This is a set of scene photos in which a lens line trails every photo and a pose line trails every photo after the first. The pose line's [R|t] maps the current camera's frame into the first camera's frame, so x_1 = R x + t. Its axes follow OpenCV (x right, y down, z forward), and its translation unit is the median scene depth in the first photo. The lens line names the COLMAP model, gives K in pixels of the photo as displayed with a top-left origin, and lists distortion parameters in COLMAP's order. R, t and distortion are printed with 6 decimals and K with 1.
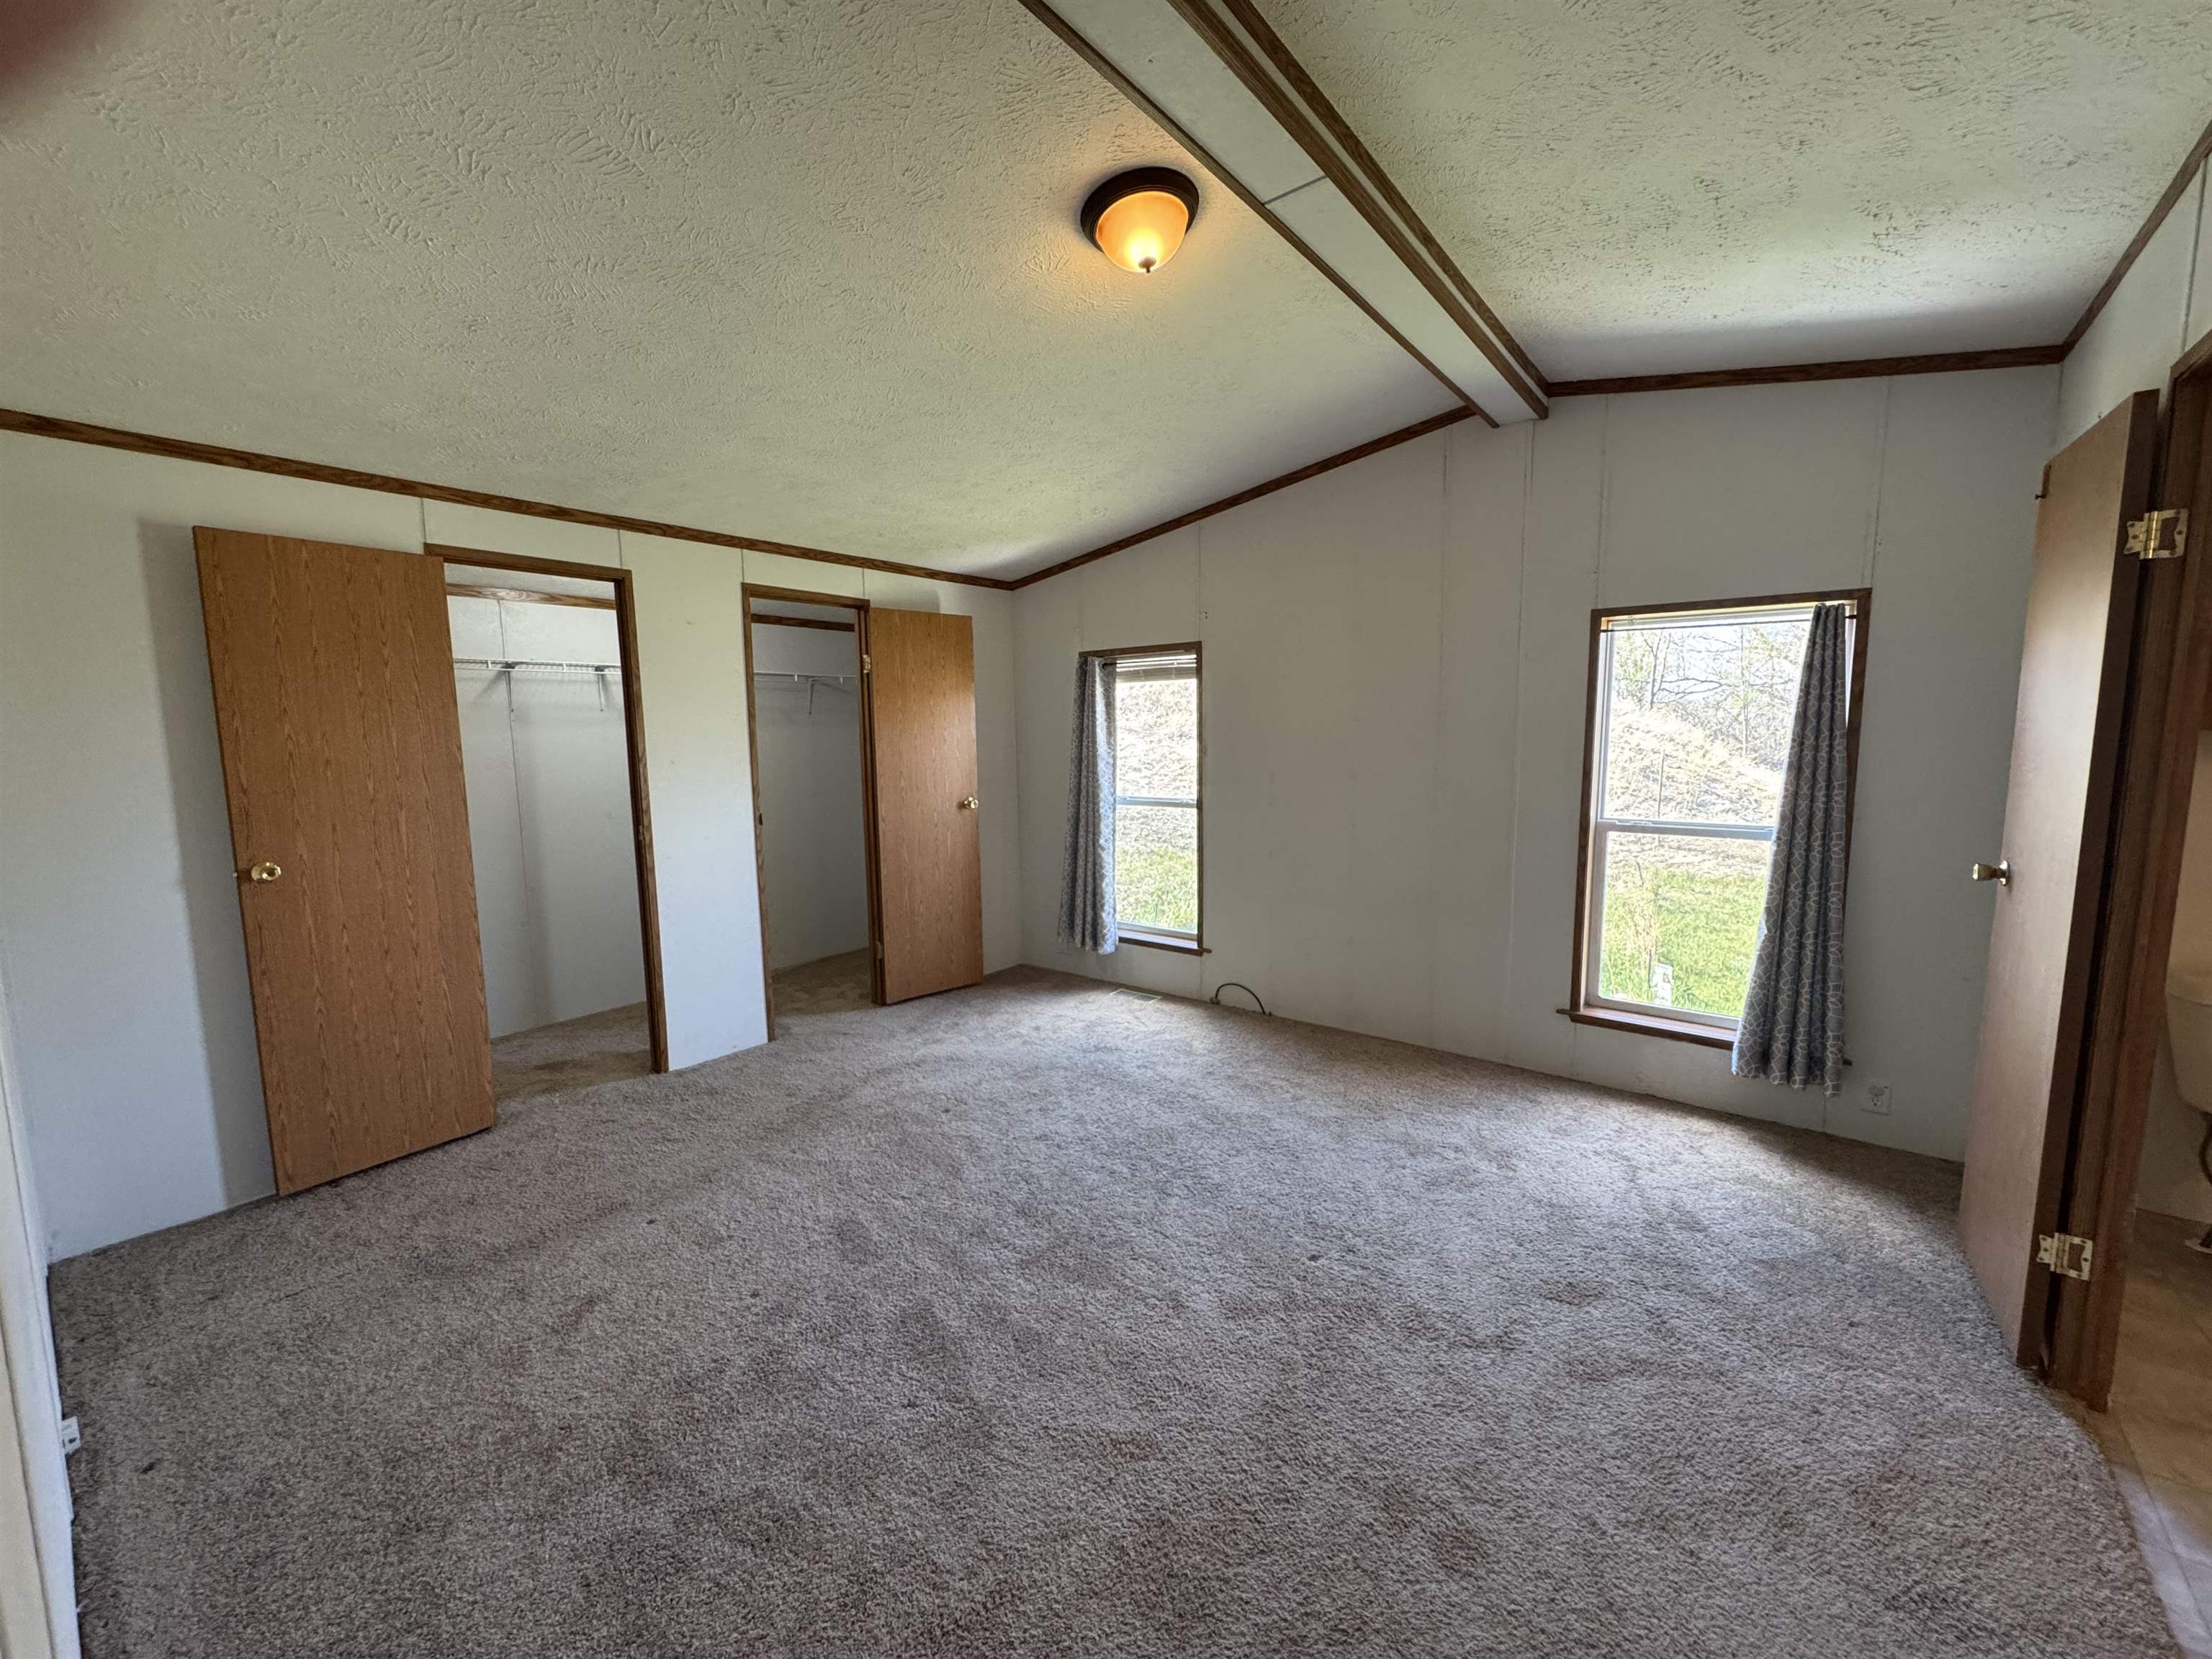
lens RADIAL K [[877.8, 0, 1104.8], [0, 877.8, 829.5], [0, 0, 1]] dist [-0.003585, 0.000426]
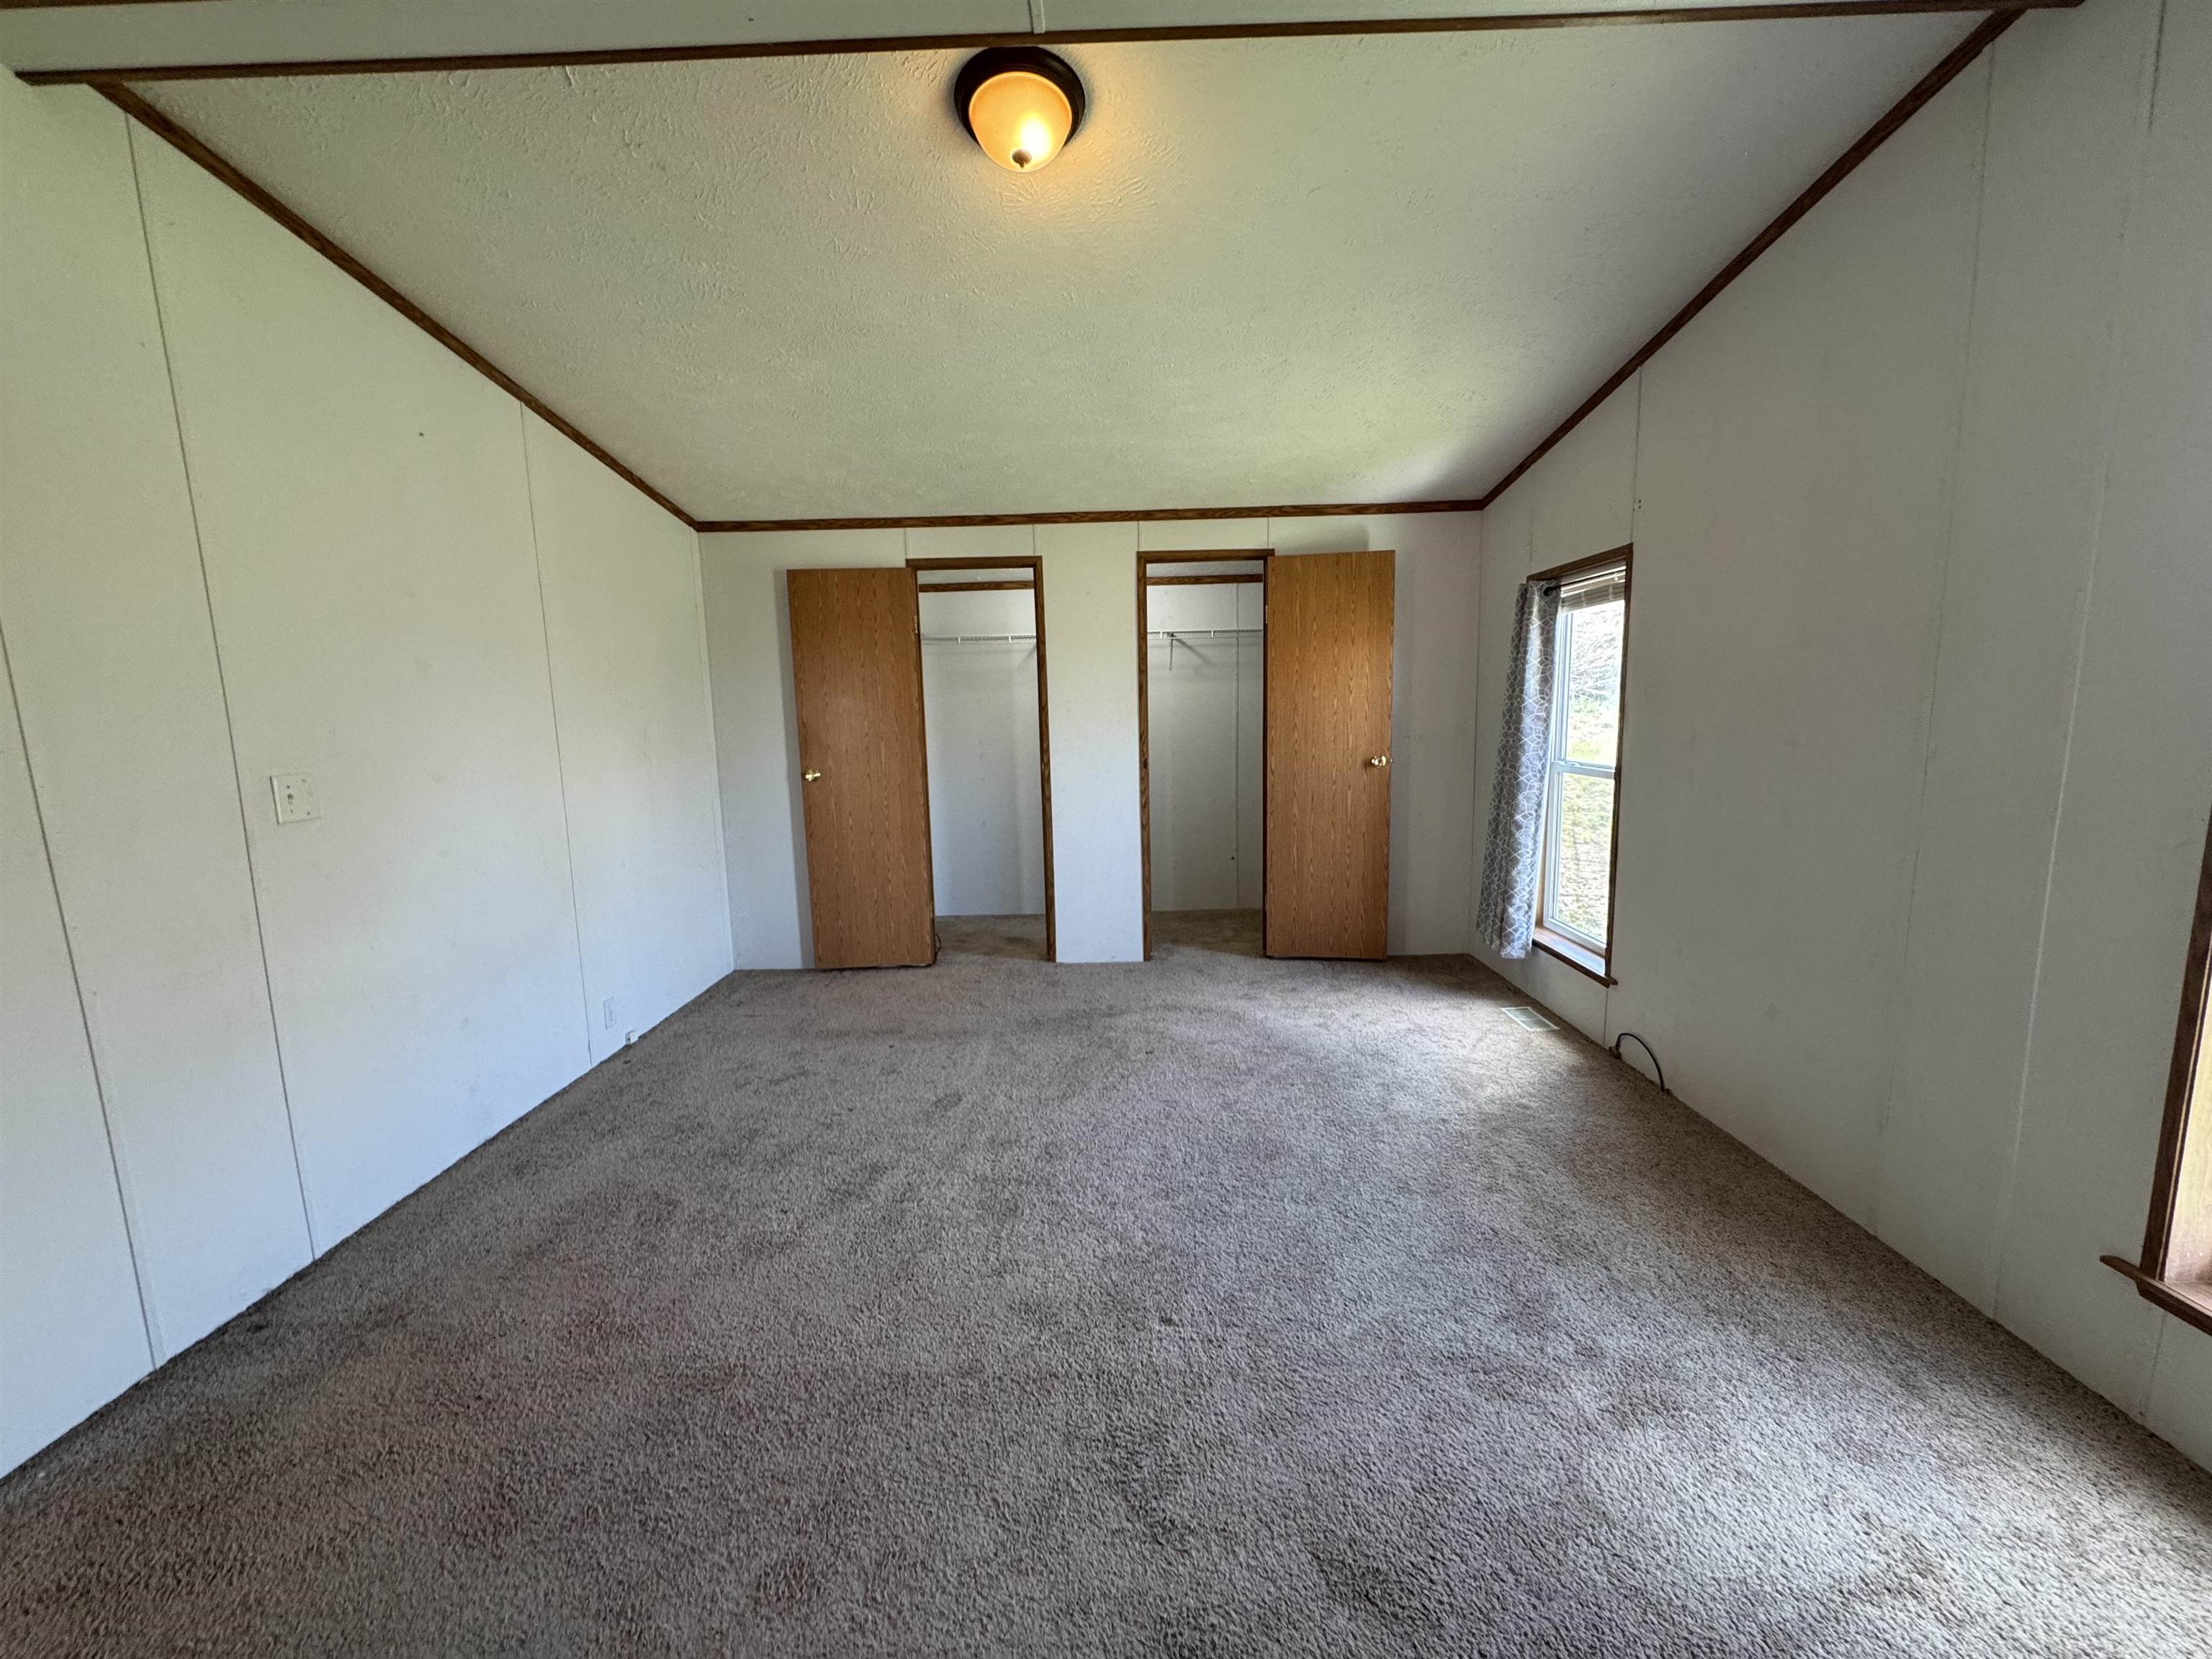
lens RADIAL K [[877.8, 0, 1104.8], [0, 877.8, 829.5], [0, 0, 1]] dist [-0.003585, 0.000426]
pose [[0.618369, 0.108643, -0.778342, 0.470791], [-0.071569, 0.994068, 0.081896, -0.016578], [0.782622, 0.005064, 0.622477, 0.267294]]
